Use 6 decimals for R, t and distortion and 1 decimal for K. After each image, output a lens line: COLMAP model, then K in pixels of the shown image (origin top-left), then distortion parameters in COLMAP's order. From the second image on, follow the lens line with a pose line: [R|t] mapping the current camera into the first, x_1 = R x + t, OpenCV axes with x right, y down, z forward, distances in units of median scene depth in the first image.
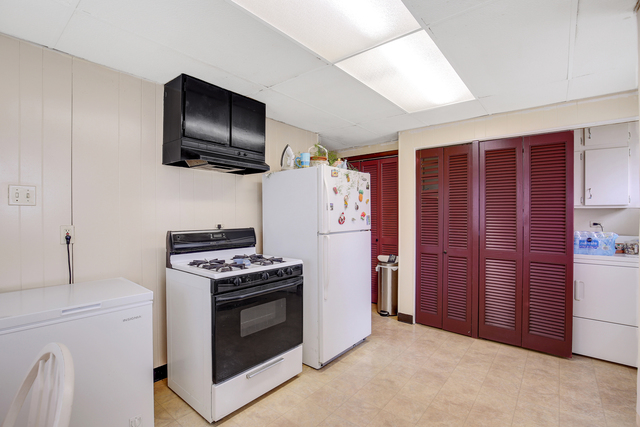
lens RADIAL K [[299.3, 0, 318.2], [0, 299.3, 214.6], [0, 0, 1]] dist [-0.025607, 0.000237]
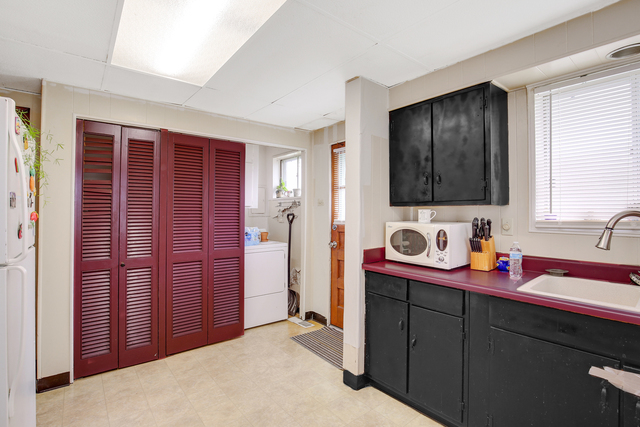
lens RADIAL K [[304.8, 0, 321.4], [0, 304.8, 207.6], [0, 0, 1]] dist [-0.026008, 0.000030]
pose [[0.193187, 0.006913, 0.981138, -0.275657], [0.002162, 0.999970, -0.007471, -0.013824], [-0.981160, 0.003565, 0.193166, 0.436139]]
